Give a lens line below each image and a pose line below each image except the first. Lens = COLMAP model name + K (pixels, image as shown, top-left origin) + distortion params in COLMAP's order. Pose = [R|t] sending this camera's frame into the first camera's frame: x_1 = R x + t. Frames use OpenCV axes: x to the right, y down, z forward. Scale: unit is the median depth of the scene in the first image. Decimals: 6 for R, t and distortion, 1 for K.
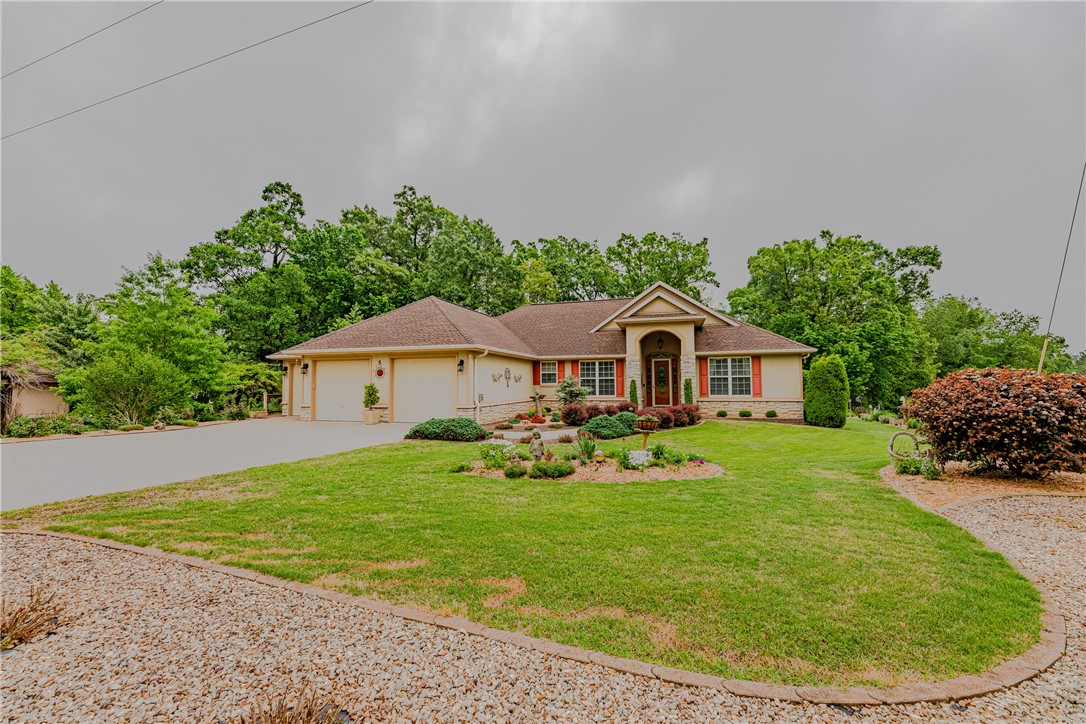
lens RADIAL K [[434.5, 0, 543.0], [0, 434.5, 362.0], [0, 0, 1]] dist [-0.000517, 0.001020]
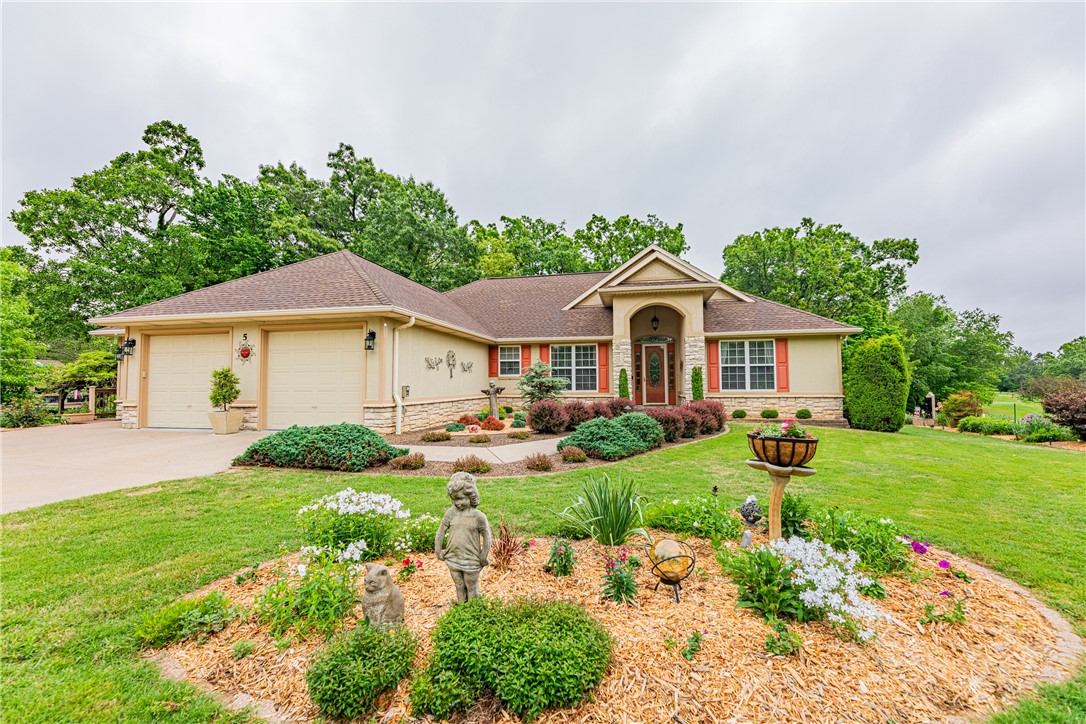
lens RADIAL K [[434.5, 0, 543.0], [0, 434.5, 362.0], [0, 0, 1]] dist [-0.000517, 0.001020]
pose [[0.996163, 0.006130, 0.087298, 0.005309], [-0.006140, 0.999981, -0.000160, 0.027783], [-0.087297, -0.000377, 0.996182, 0.249347]]
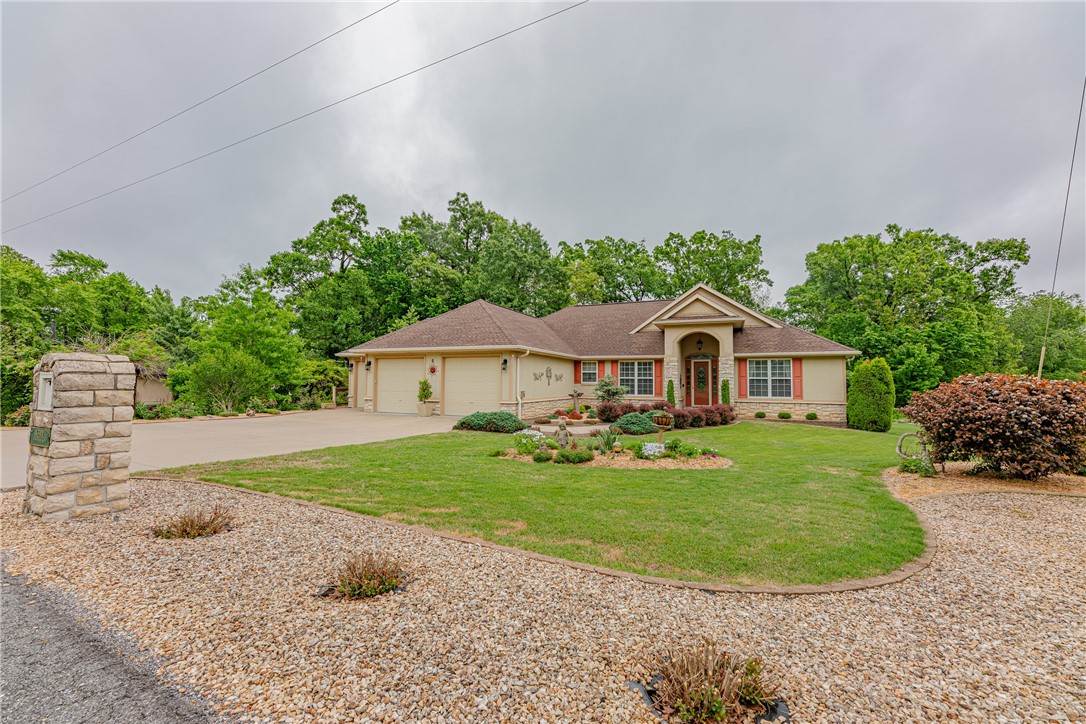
lens RADIAL K [[434.5, 0, 543.0], [0, 434.5, 362.0], [0, 0, 1]] dist [-0.000517, 0.001020]
pose [[0.993454, 0.010585, -0.113738, 0.022193], [-0.010197, 0.999940, 0.003991, -0.002398], [0.113773, -0.002805, 0.993503, -0.051140]]
